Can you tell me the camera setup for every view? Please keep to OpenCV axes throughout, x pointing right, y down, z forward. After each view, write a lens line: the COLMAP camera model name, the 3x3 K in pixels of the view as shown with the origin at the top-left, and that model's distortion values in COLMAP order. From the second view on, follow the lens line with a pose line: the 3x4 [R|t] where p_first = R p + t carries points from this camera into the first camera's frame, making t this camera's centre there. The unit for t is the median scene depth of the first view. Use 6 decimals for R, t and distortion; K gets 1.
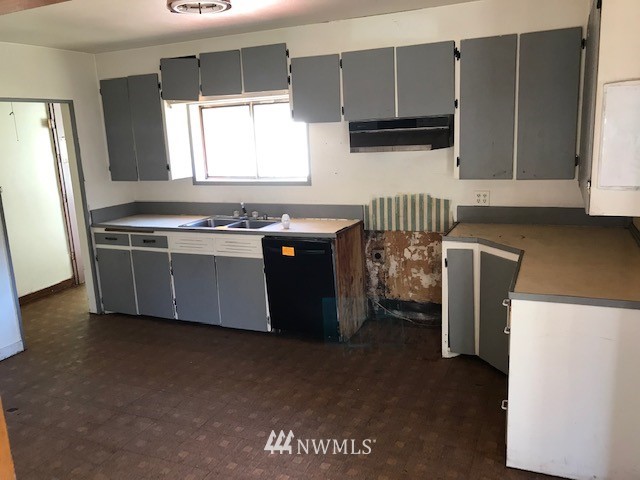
lens RADIAL K [[516.4, 0, 320.0], [0, 516.4, 240.0], [0, 0, 1]] dist [0.006437, -0.000344]
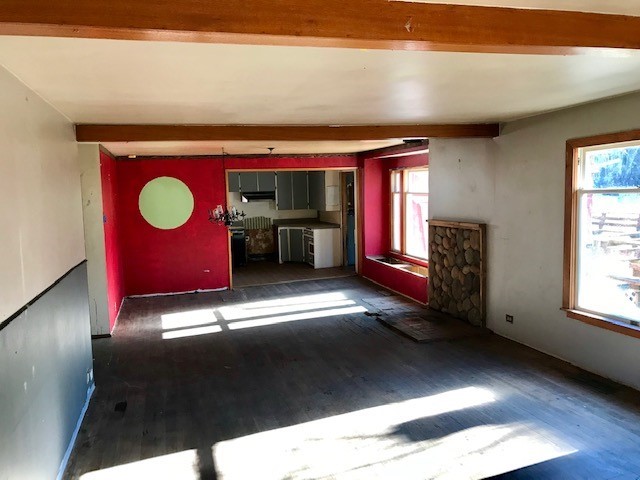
lens RADIAL K [[526.4, 0, 320.0], [0, 526.4, 240.0], [0, 0, 1]] dist [0.002975, 0.006345]
pose [[0.760454, -0.032191, 0.648593, -1.451827], [0.125303, 0.987275, -0.097914, 0.369602], [-0.637188, 0.155730, 0.754811, -1.430639]]
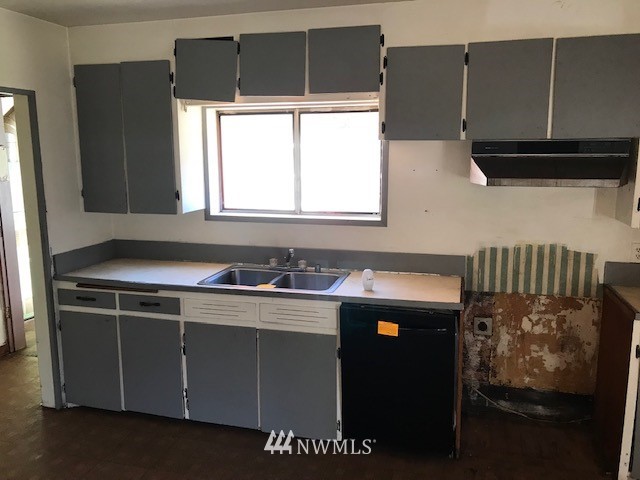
lens RADIAL K [[526.4, 0, 320.0], [0, 526.4, 240.0], [0, 0, 1]] dist [0.002975, 0.006345]
pose [[0.988168, 0.017055, 0.152424, -0.227260], [-0.009973, 0.998840, -0.047107, -0.053223], [-0.153050, 0.045029, 0.987192, 0.297154]]
